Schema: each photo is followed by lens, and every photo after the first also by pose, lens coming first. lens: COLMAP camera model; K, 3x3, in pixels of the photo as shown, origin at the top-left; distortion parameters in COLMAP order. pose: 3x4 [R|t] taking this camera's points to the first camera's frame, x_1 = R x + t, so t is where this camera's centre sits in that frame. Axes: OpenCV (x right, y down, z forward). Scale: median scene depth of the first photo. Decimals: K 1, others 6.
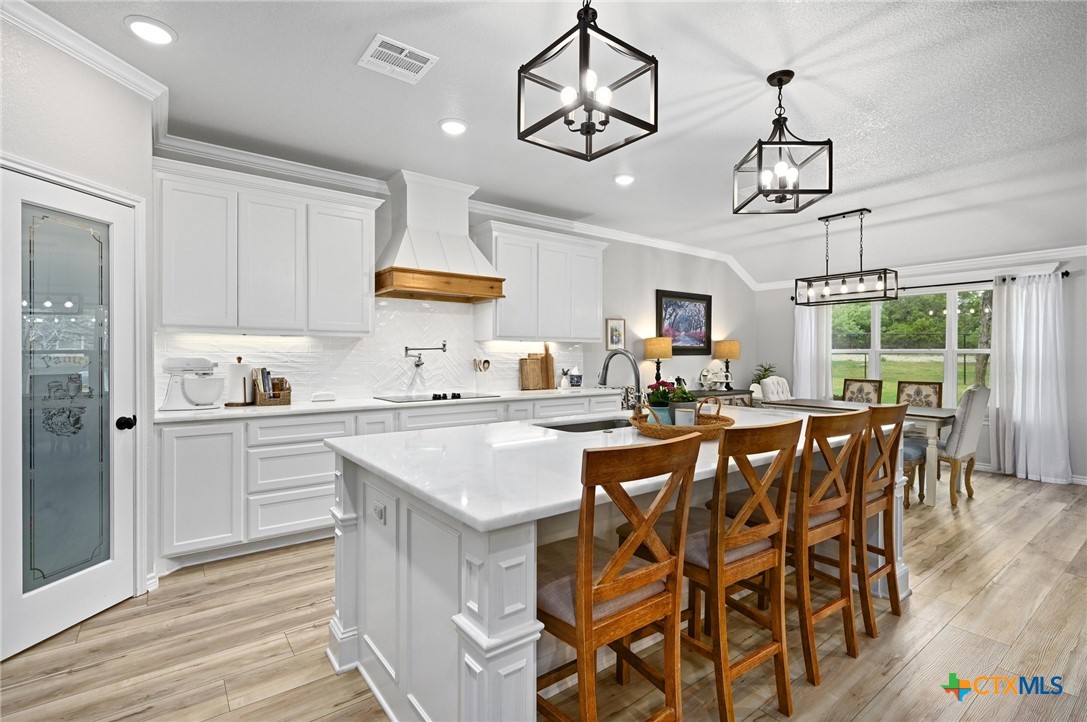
lens RADIAL K [[512.0, 0, 543.5], [0, 512.0, 361.0], [0, 0, 1]] dist [0.000359, 0.000022]
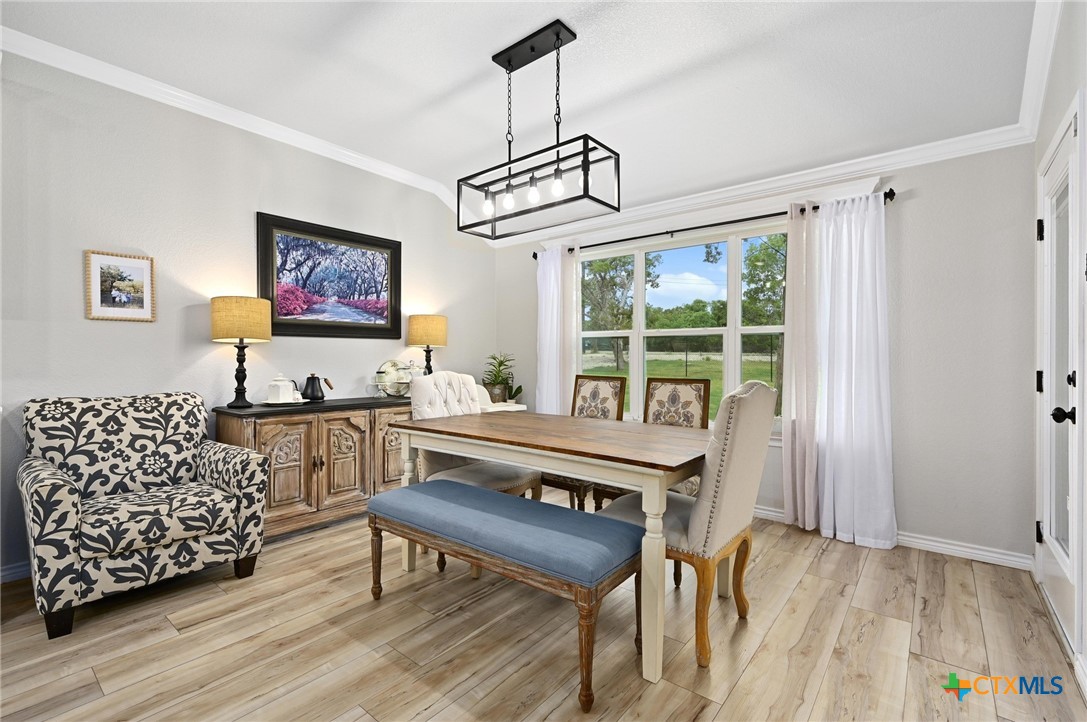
lens RADIAL K [[486.3, 0, 543.1], [0, 486.3, 363.8], [0, 0, 1]] dist [-0.000239, -0.000161]
pose [[0.971867, -0.002550, 0.235518, 0.461652], [0.002110, 0.999996, 0.002117, 0.022310], [-0.235522, -0.001560, 0.971868, 0.509367]]
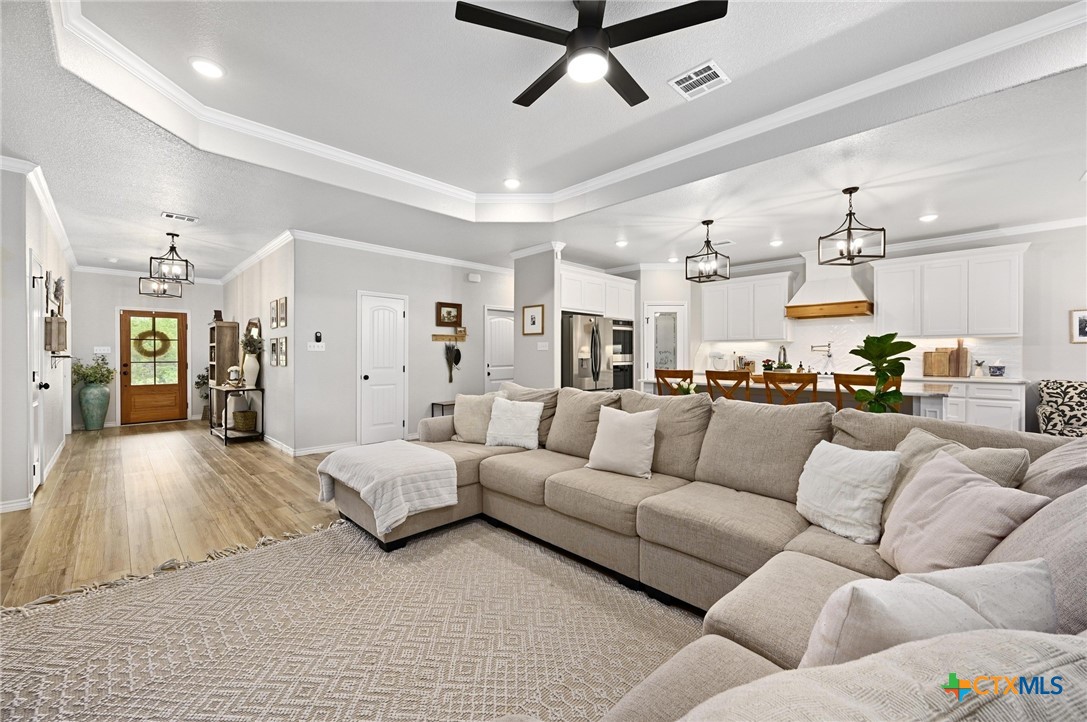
lens RADIAL K [[426.2, 0, 543.2], [0, 426.2, 354.1], [0, 0, 1]] dist [0.000673, 0.000141]
pose [[0.135146, -0.001726, -0.990824, 0.861493], [-0.005667, 0.999981, -0.002515, 0.008741], [0.990810, 0.005955, 0.135133, -0.114245]]
